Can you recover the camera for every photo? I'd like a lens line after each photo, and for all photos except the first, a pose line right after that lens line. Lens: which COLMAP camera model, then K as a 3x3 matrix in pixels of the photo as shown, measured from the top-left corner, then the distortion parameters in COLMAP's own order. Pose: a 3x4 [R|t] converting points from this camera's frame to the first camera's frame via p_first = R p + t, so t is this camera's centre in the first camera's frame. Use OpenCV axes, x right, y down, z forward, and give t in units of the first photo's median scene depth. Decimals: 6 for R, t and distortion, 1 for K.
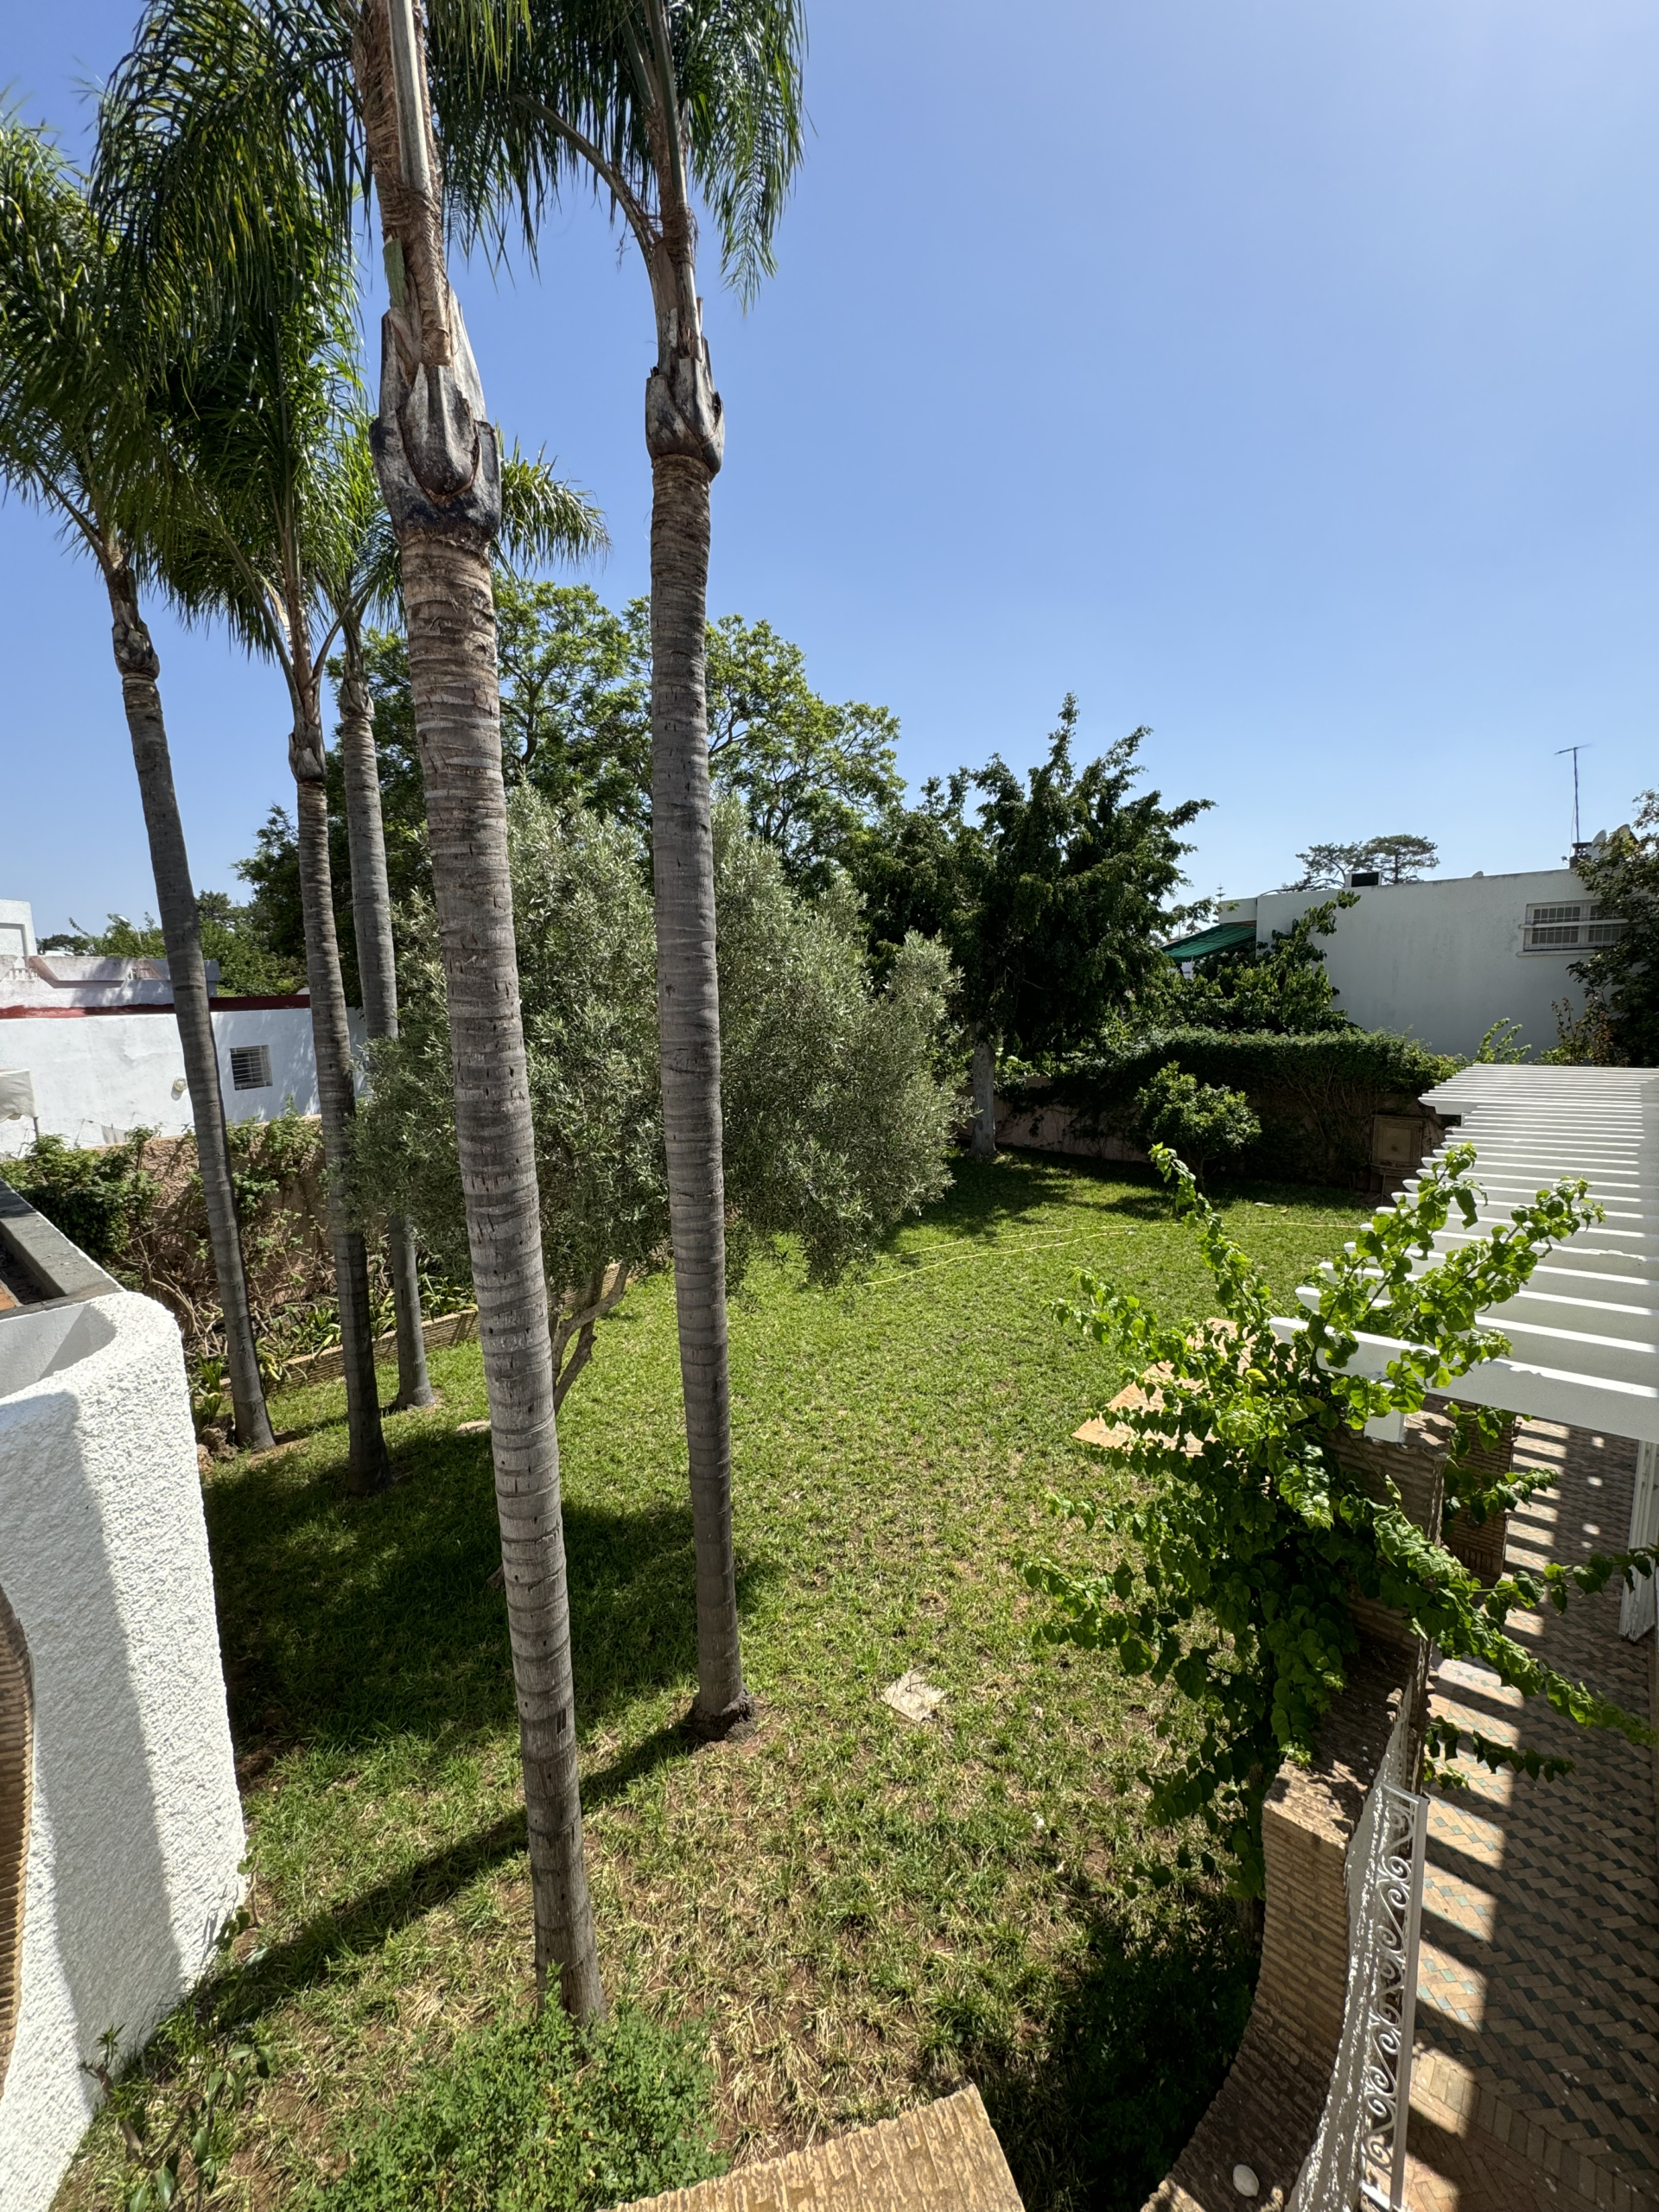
lens RADIAL K [[881.8, 0, 829.5], [0, 881.8, 1106.0], [0, 0, 1]] dist [-0.002326, -0.000281]
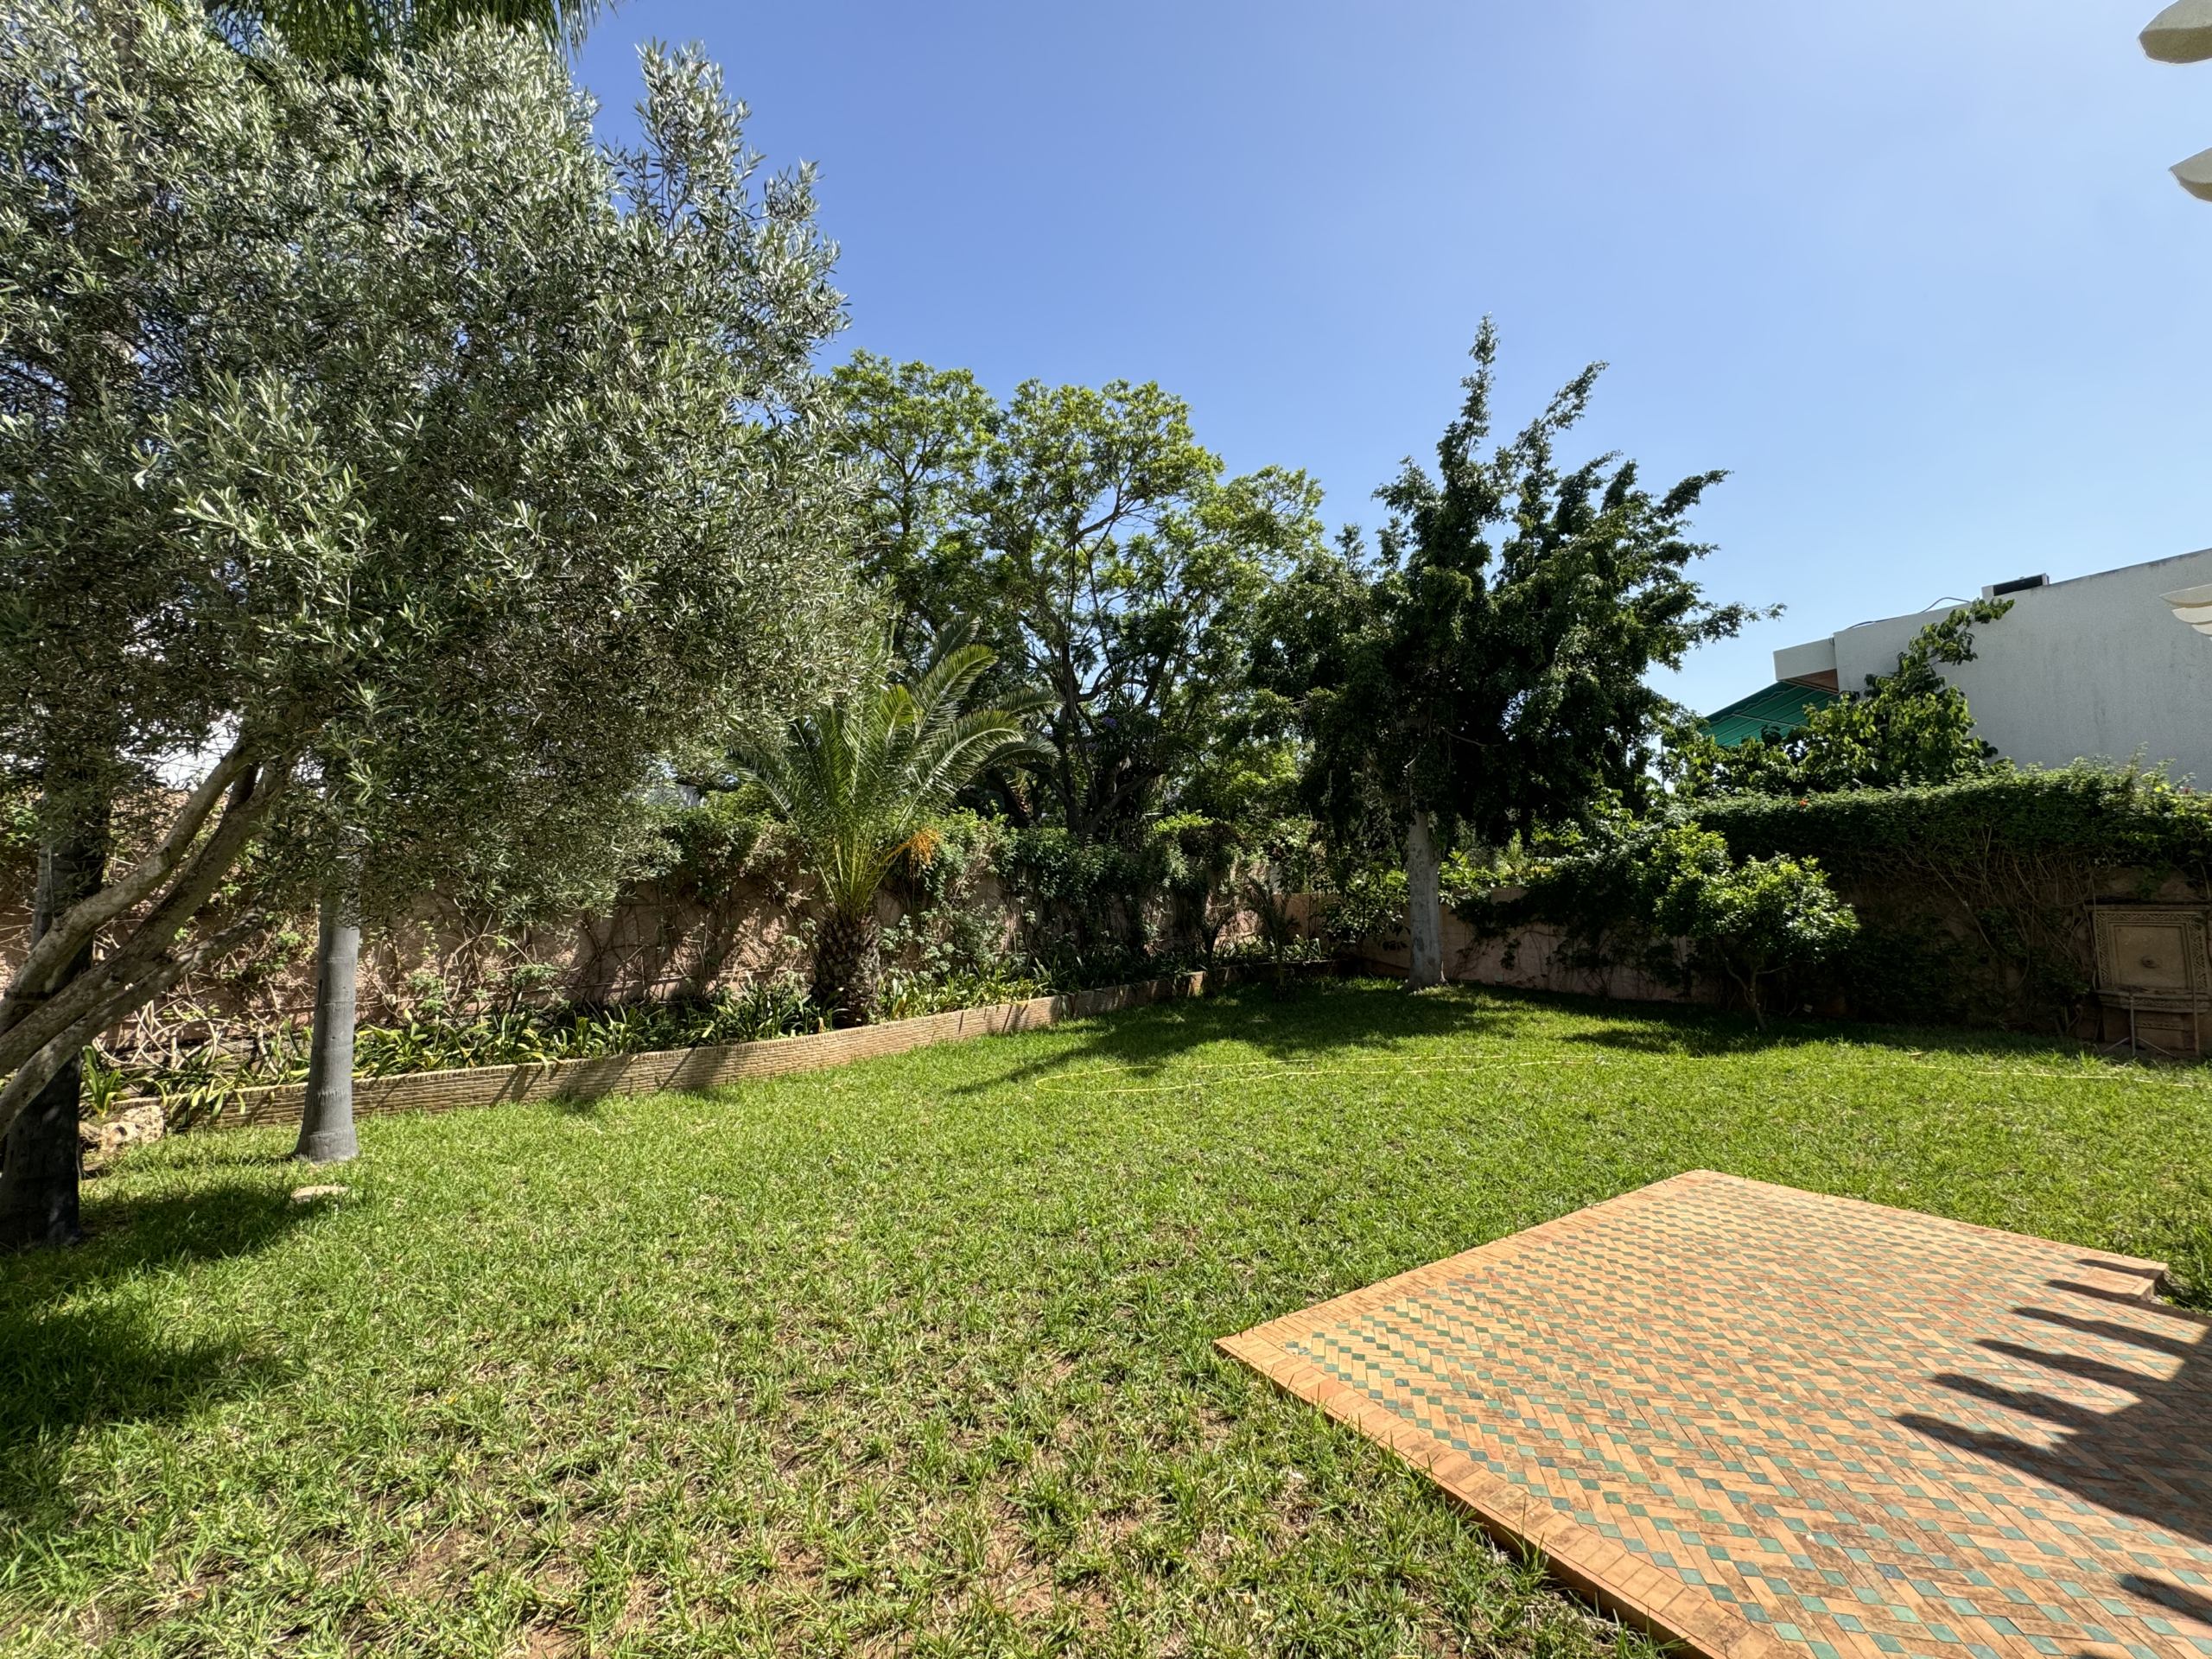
lens RADIAL K [[871.6, 0, 1106.3], [0, 871.6, 851.4], [0, 0, 1]] dist [-0.005928, 0.000106]
pose [[0.955690, -0.014859, -0.293998, 0.152115], [-0.039226, 0.983391, -0.177211, 0.096364], [0.291748, 0.180892, 0.939234, 0.244018]]
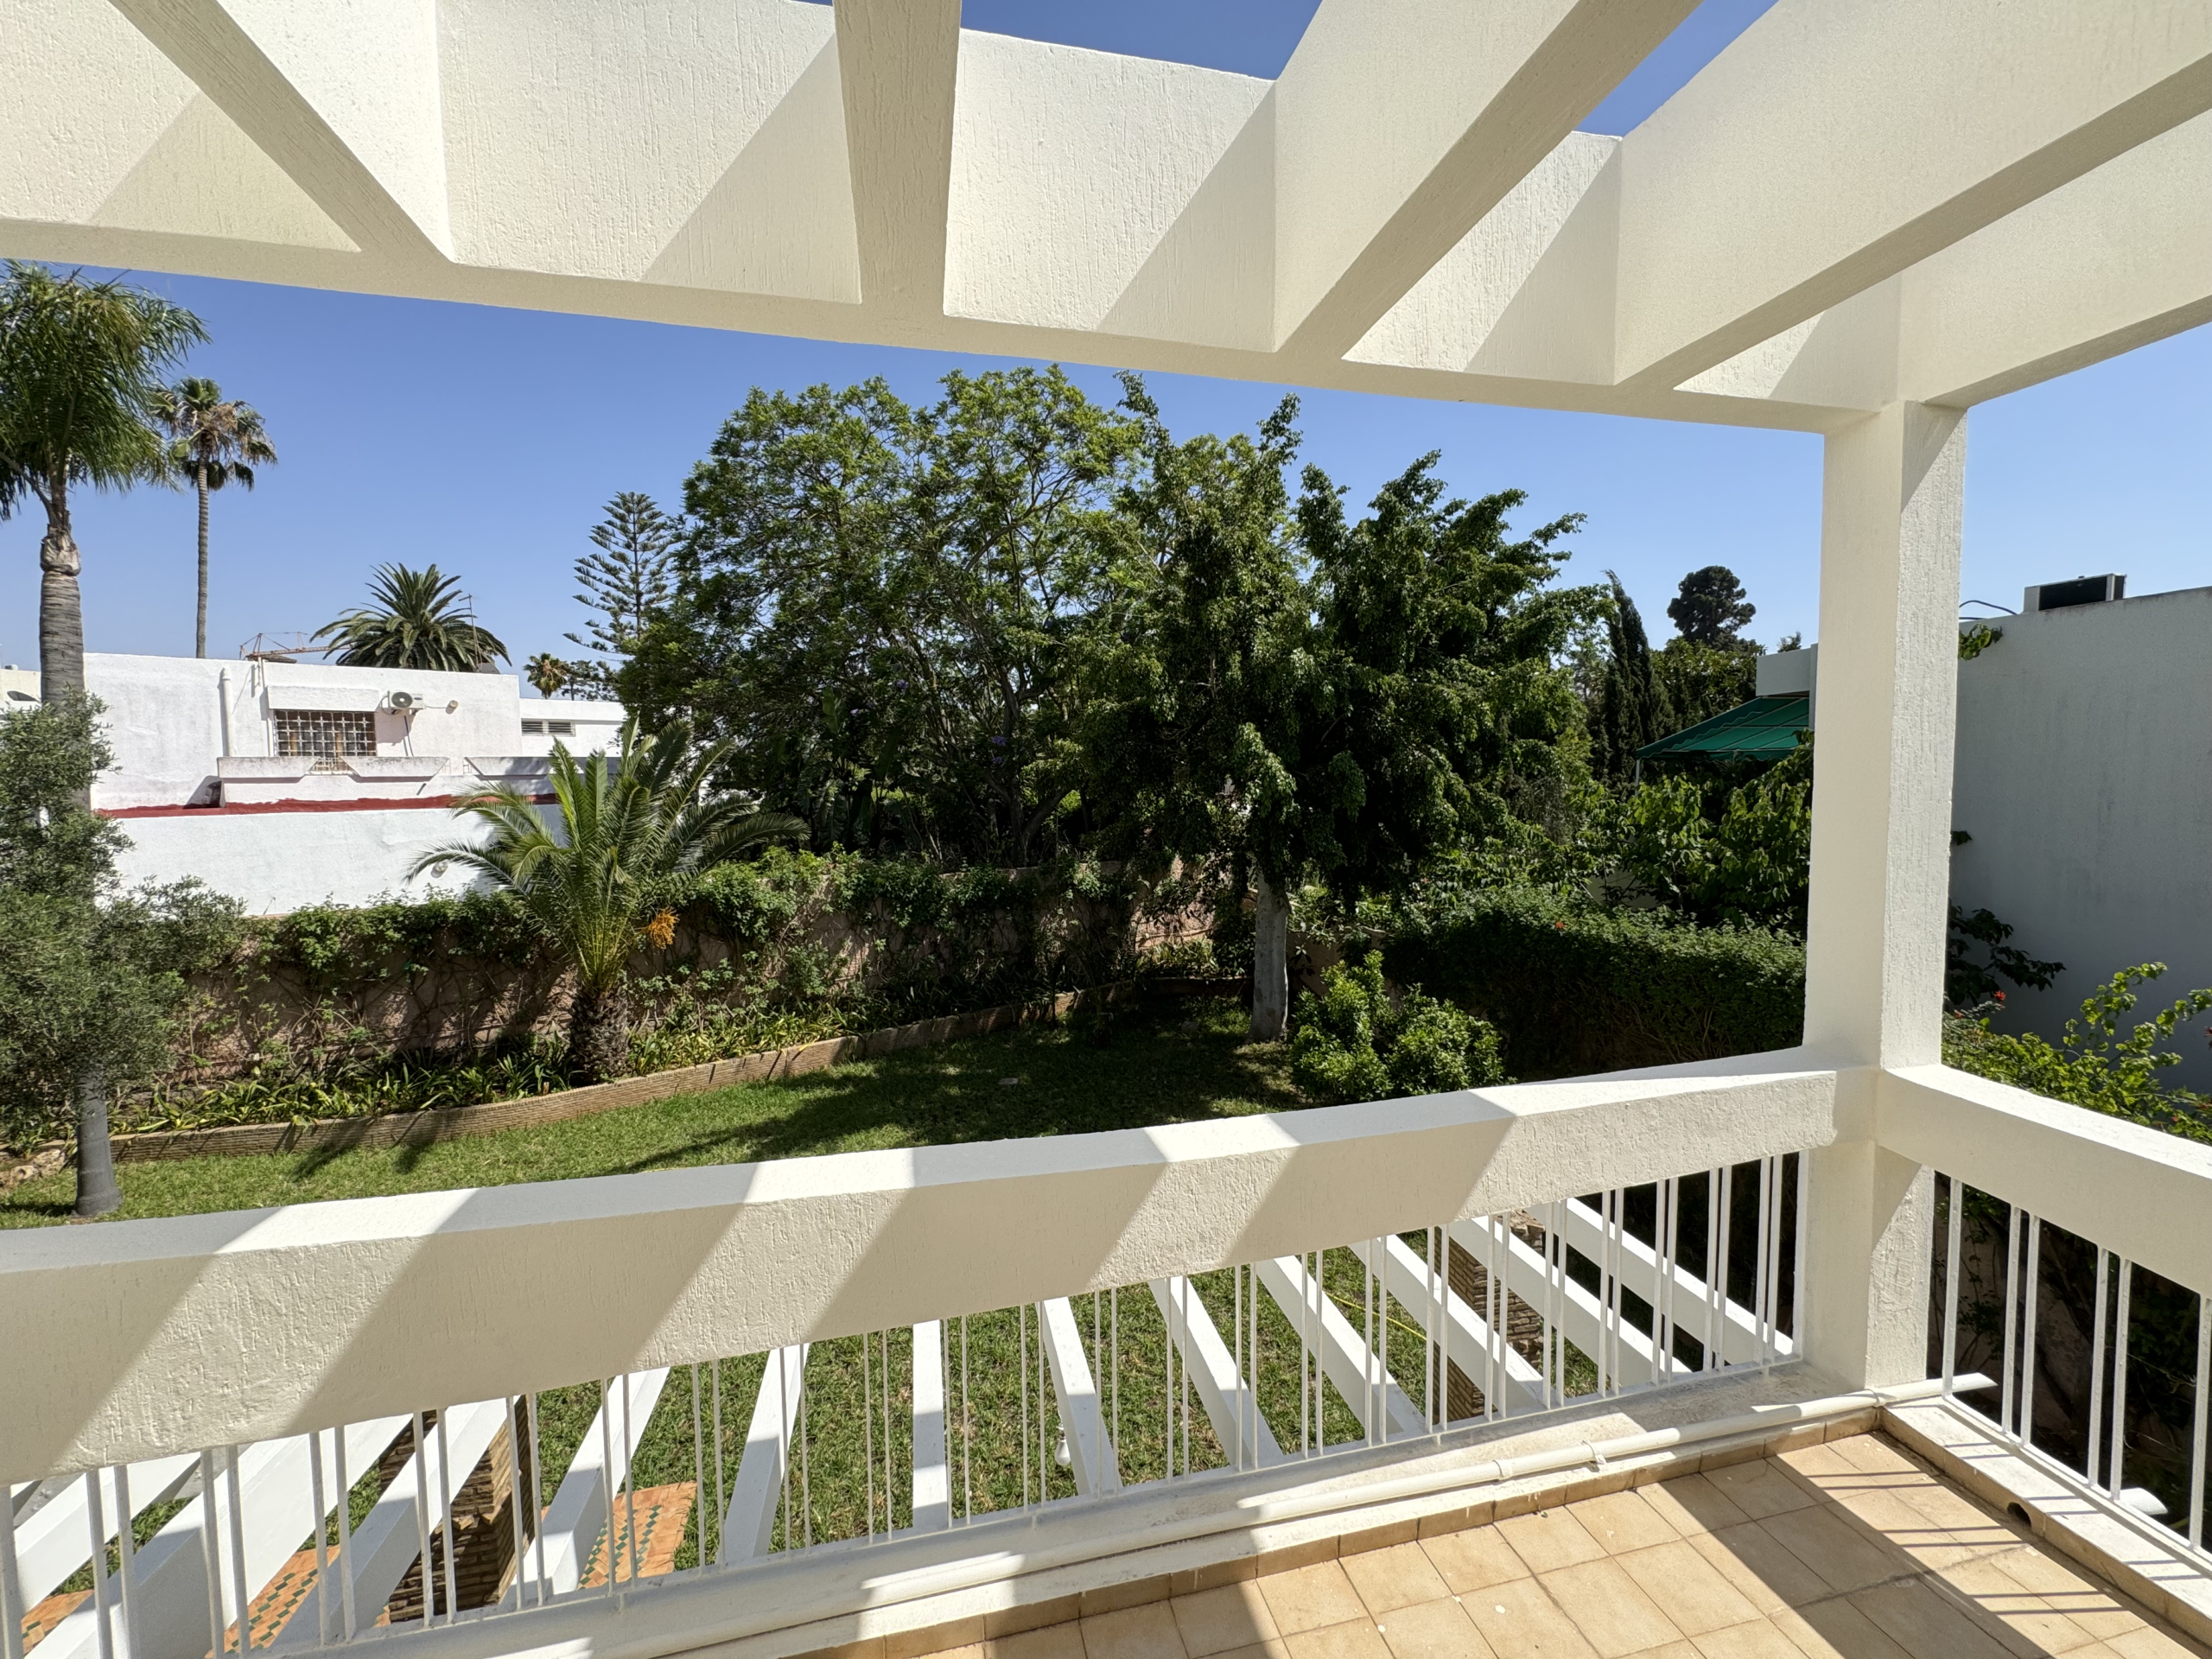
lens RADIAL K [[881.8, 0, 1106.0], [0, 881.8, 829.5], [0, 0, 1]] dist [-0.002326, -0.000281]
pose [[0.802728, 0.053974, -0.593897, 0.476950], [-0.083159, 0.996297, -0.021854, -0.064291], [0.590518, 0.066931, 0.804244, 0.377193]]
